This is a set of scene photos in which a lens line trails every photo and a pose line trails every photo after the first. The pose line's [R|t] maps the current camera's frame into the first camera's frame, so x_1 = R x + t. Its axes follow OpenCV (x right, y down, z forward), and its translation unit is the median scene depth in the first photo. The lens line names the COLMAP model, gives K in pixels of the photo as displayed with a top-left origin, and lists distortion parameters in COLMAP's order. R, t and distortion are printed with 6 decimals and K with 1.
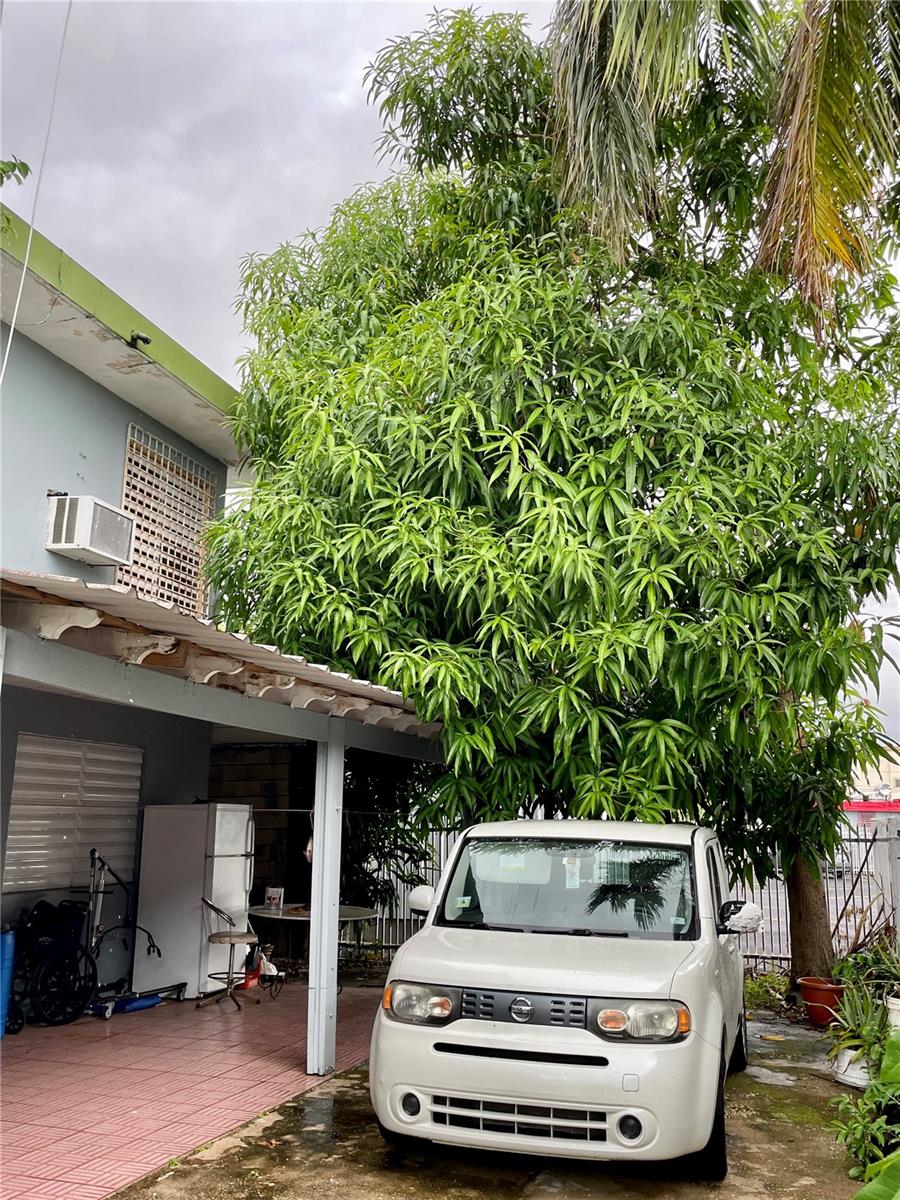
lens RADIAL K [[1095.6, 0, 449.8], [0, 1095.6, 601.0], [0, 0, 1]] dist [0.012276, 0.005986]
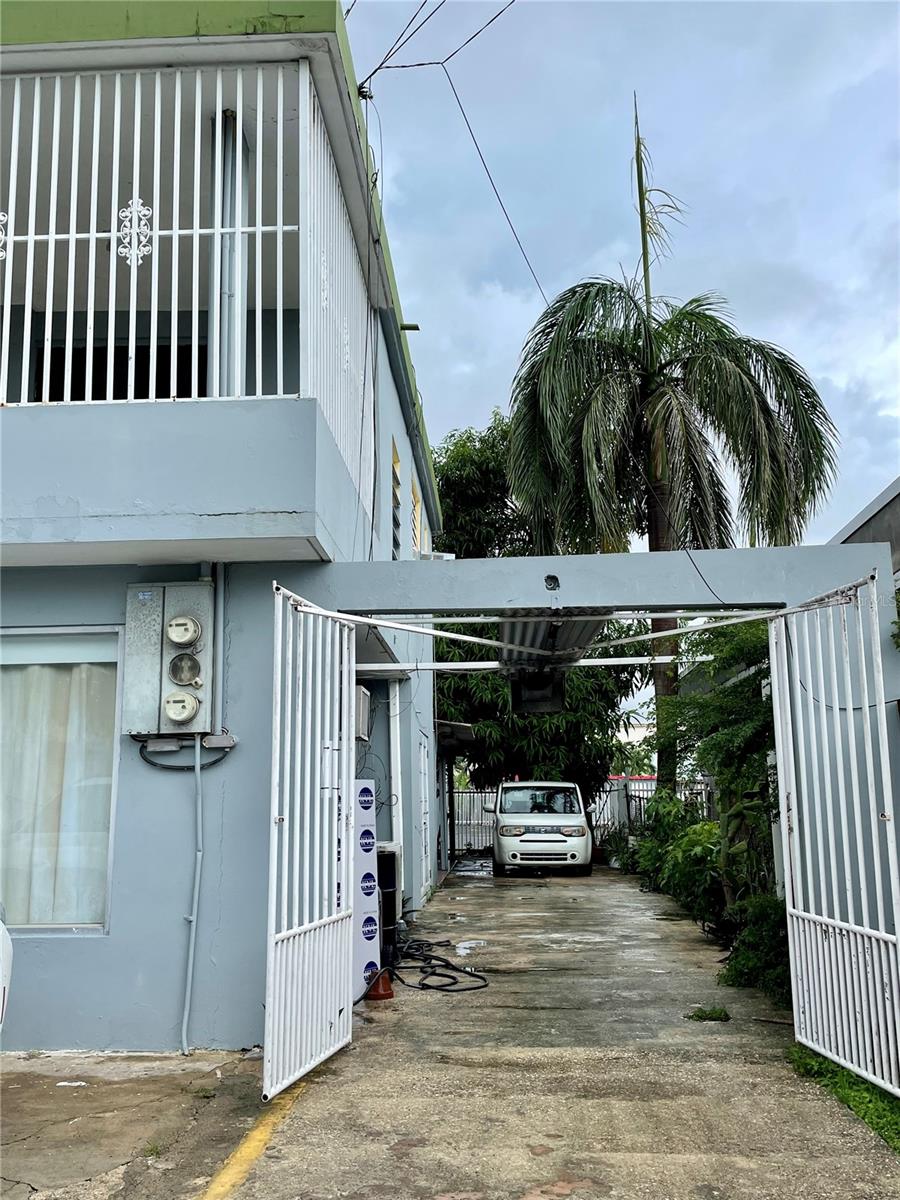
lens RADIAL K [[1095.6, 0, 454.3], [0, 1095.6, 597.5], [0, 0, 1]] dist [0.012276, 0.005986]
pose [[0.966269, 0.026354, 0.256184, -1.190695], [-0.031747, 0.999352, 0.016937, -0.467561], [-0.255572, -0.024499, 0.966480, -2.484063]]
